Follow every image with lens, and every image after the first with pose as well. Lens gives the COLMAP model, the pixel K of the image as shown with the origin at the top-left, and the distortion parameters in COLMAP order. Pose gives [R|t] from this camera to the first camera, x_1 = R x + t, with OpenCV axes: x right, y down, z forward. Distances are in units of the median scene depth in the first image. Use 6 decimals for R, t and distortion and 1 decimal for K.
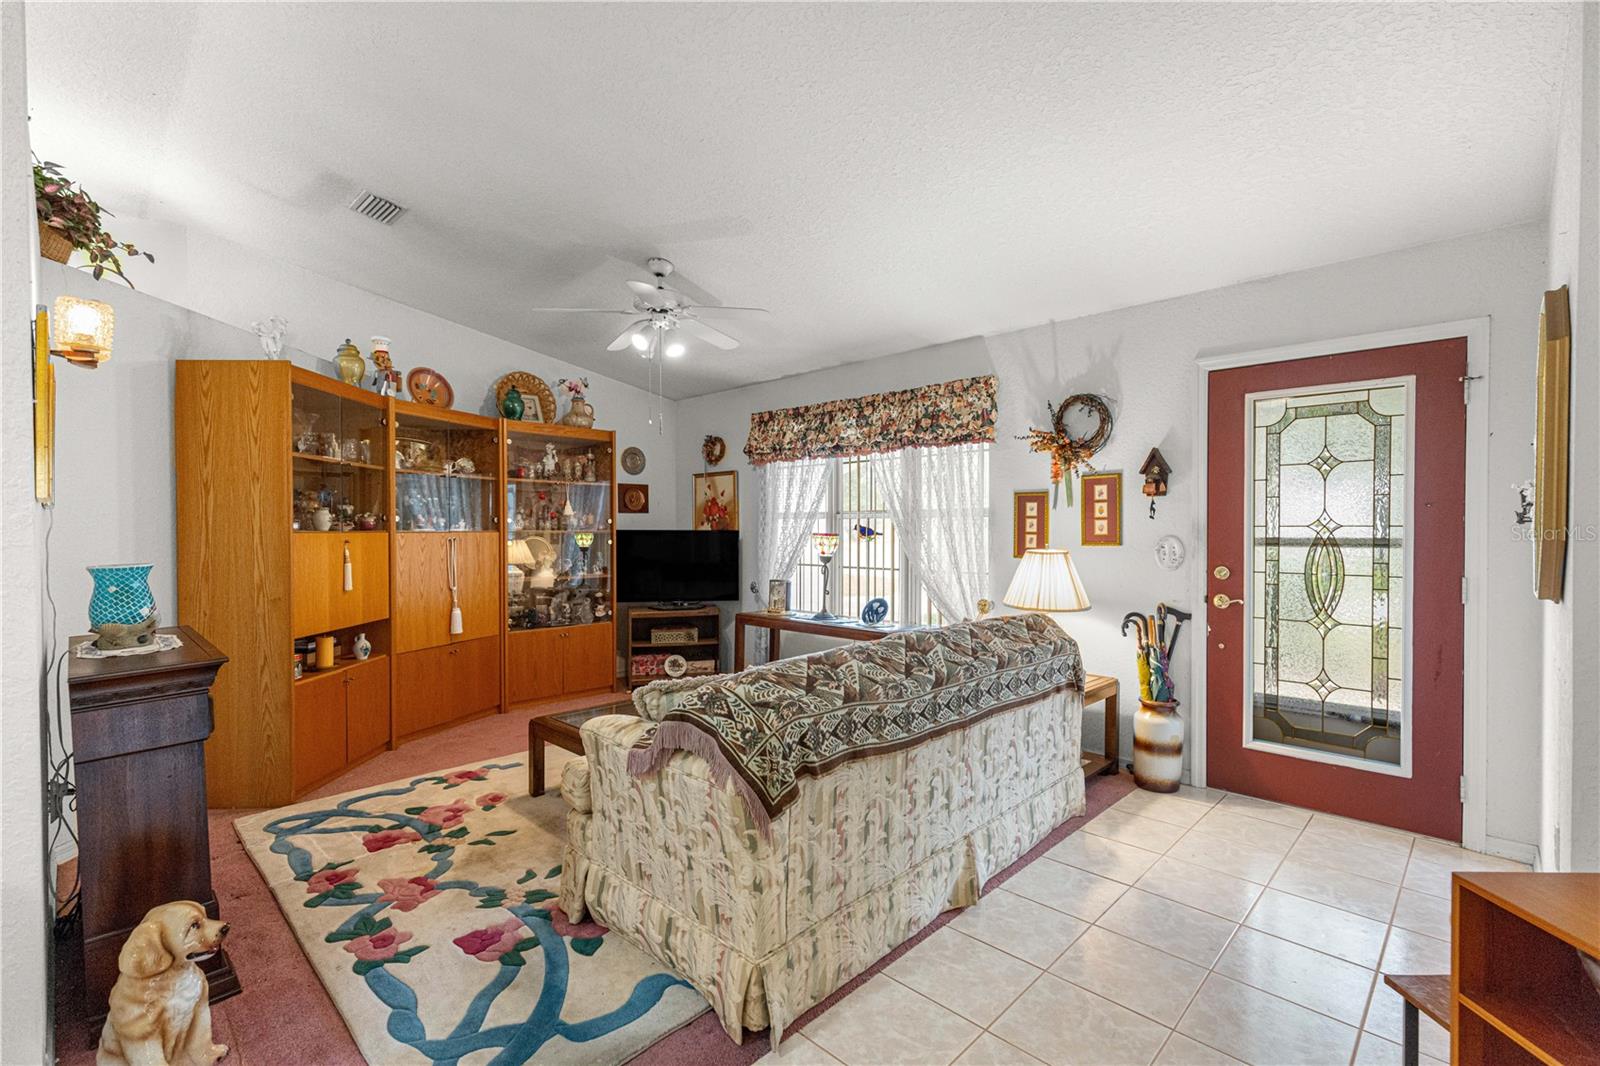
lens RADIAL K [[725.6, 0, 798.6], [0, 725.6, 537.5], [0, 0, 1]] dist [0.008481, -0.000907]
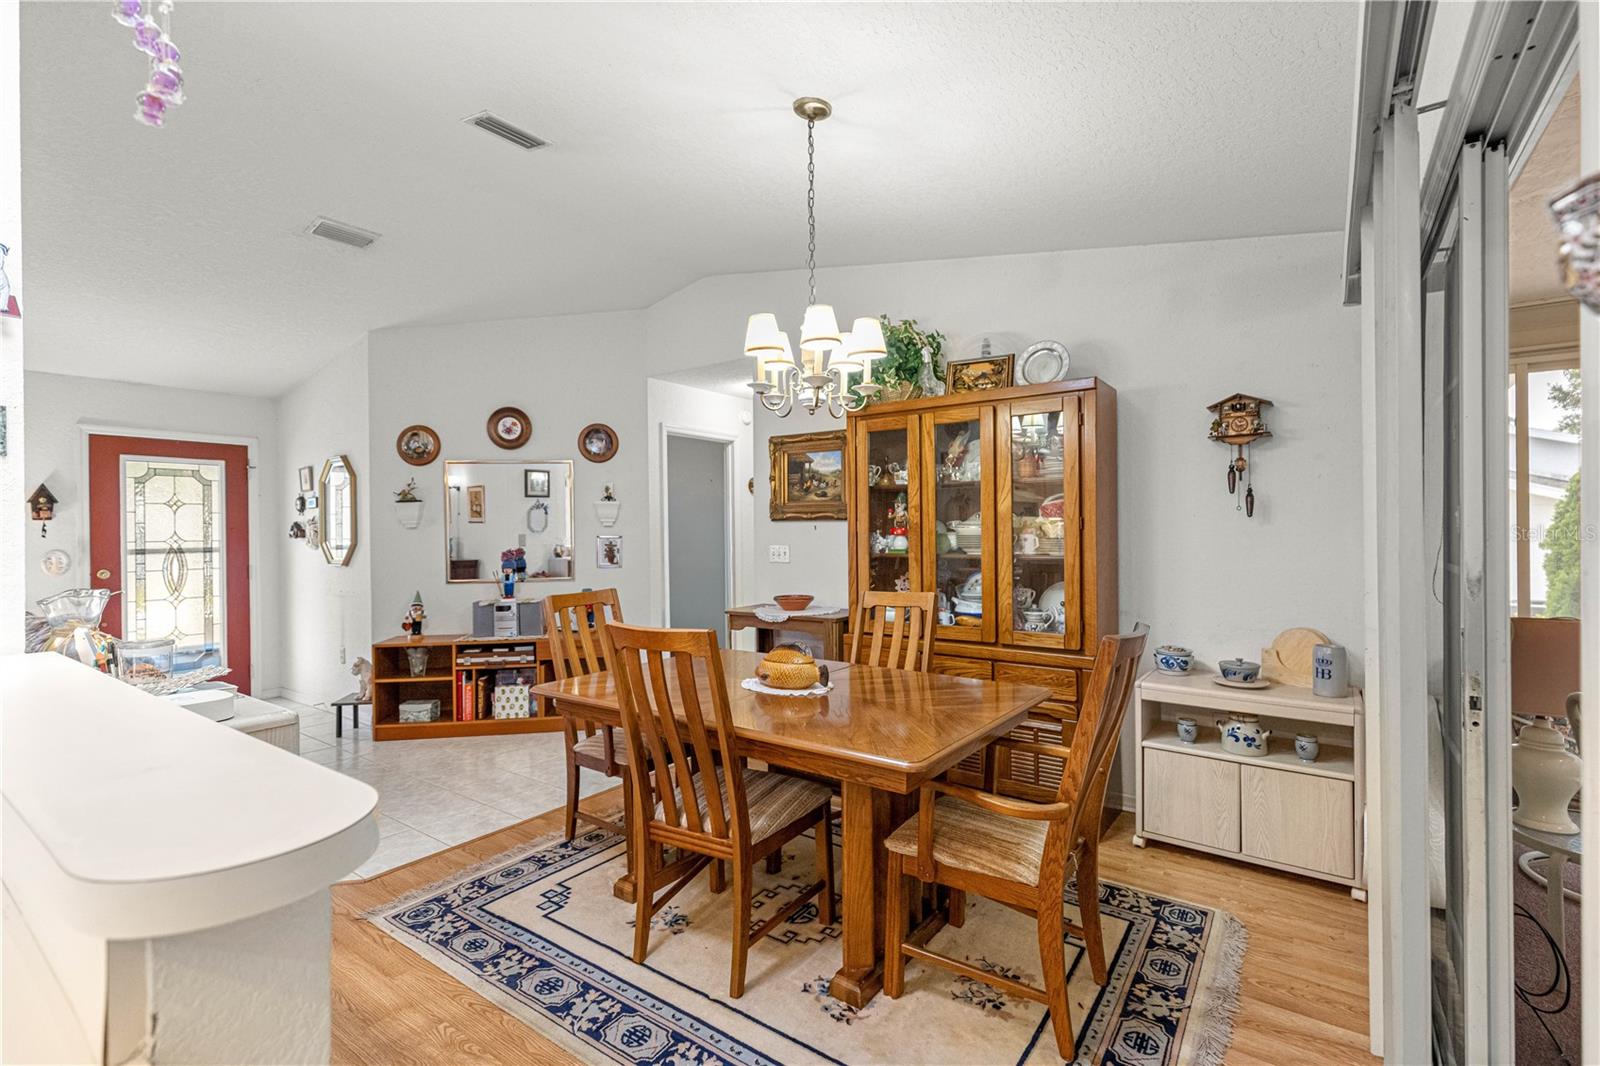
lens RADIAL K [[725.6, 0, 799.3], [0, 725.6, 530.2], [0, 0, 1]] dist [0.008481, -0.000907]
pose [[-0.146086, 0.005833, 0.989255, -0.981495], [0.027857, 0.999610, -0.001780, 0.001663], [-0.988880, 0.027297, -0.146191, -0.152326]]
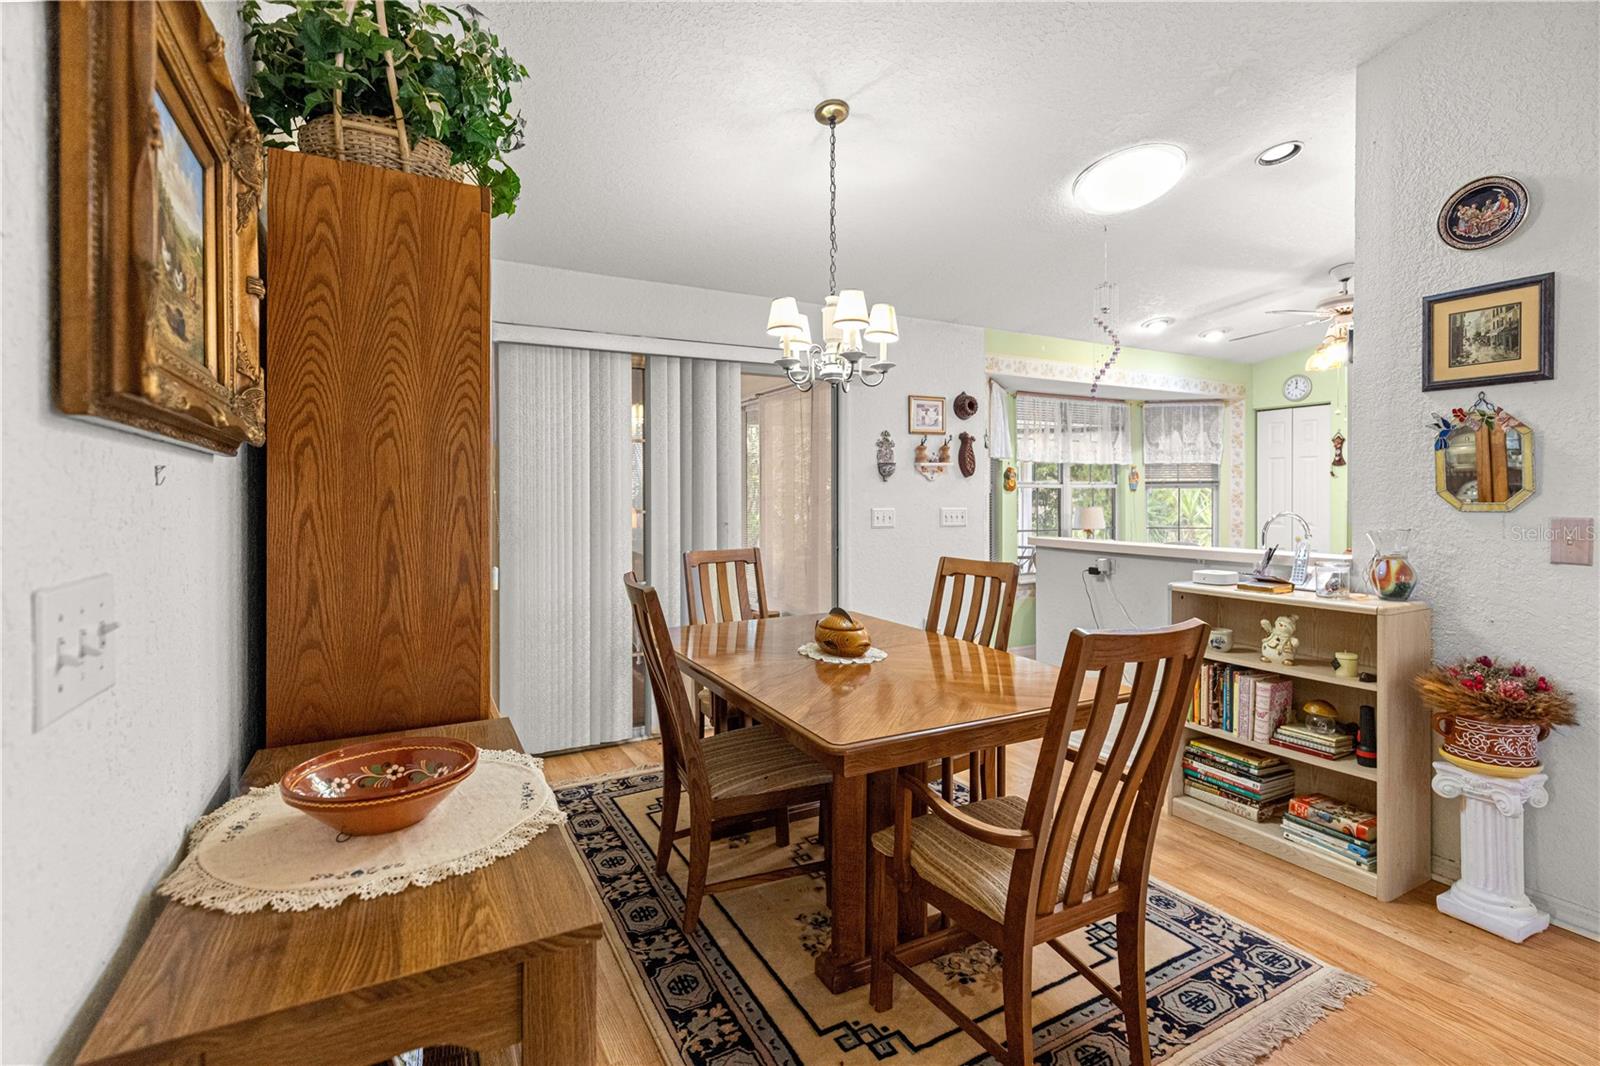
lens RADIAL K [[725.6, 0, 792.3], [0, 725.6, 502.8], [0, 0, 1]] dist [0.008481, -0.000907]
pose [[-0.306178, 0.016037, -0.951839, 0.344215], [-0.012006, 0.999714, 0.020706, -0.004785], [0.951899, 0.017767, -0.305898, -0.078664]]
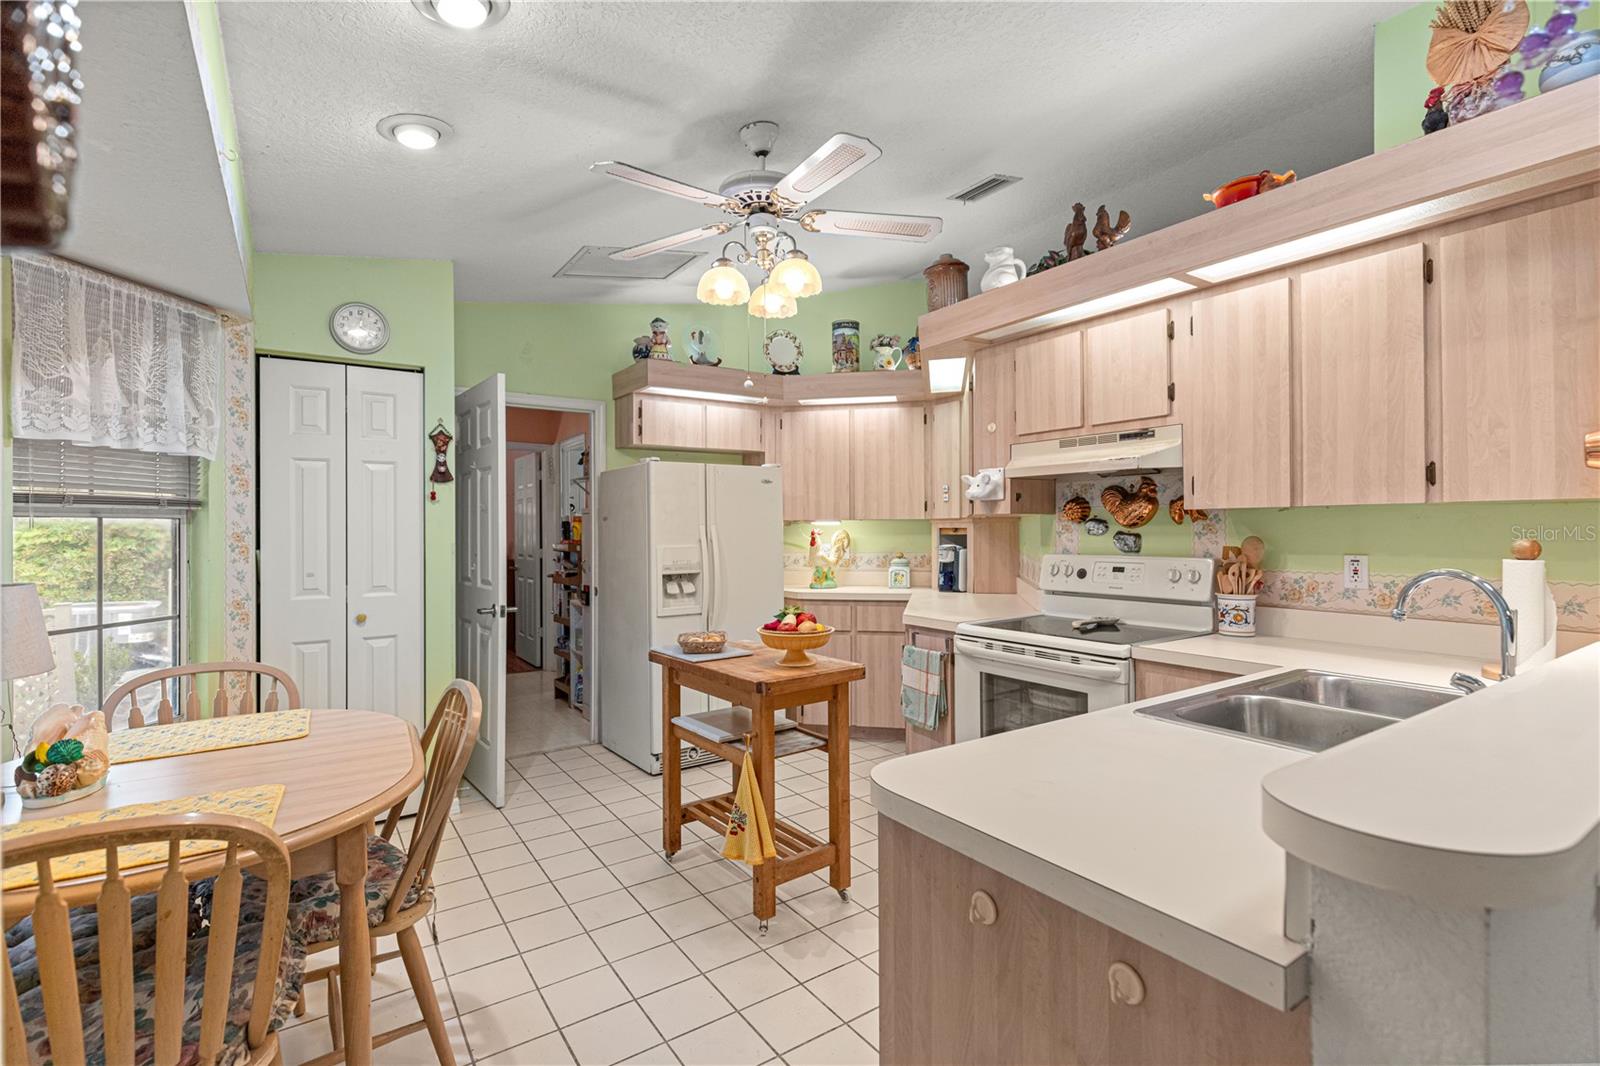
lens RADIAL K [[725.6, 0, 799.7], [0, 725.6, 526.9], [0, 0, 1]] dist [0.008481, -0.000907]
pose [[0.982297, -0.000139, -0.187328, -0.903295], [-0.003116, 0.999849, -0.017080, 0.002363], [0.187302, 0.017361, 0.982149, -0.237449]]
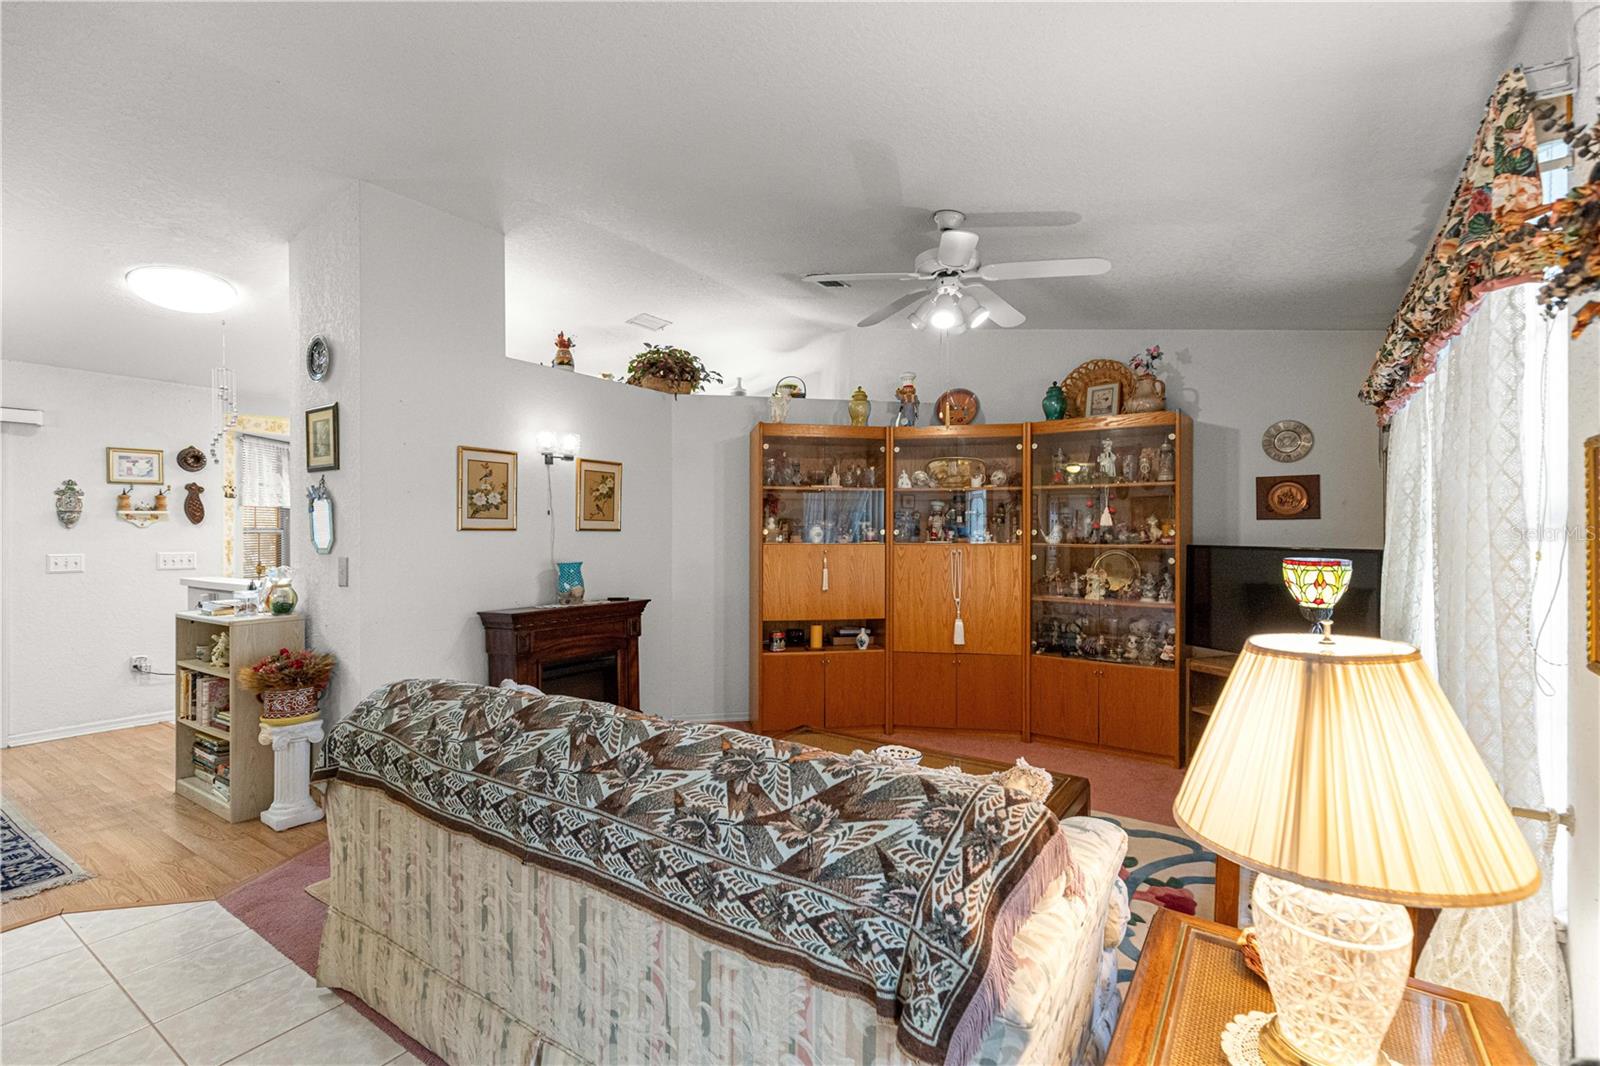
lens RADIAL K [[725.6, 0, 794.0], [0, 725.6, 530.2], [0, 0, 1]] dist [0.008481, -0.000907]
pose [[0.169527, -0.001746, -0.985524, 0.608735], [-0.012586, 0.999913, -0.003937, -0.025826], [0.985445, 0.013071, 0.169490, 0.741214]]
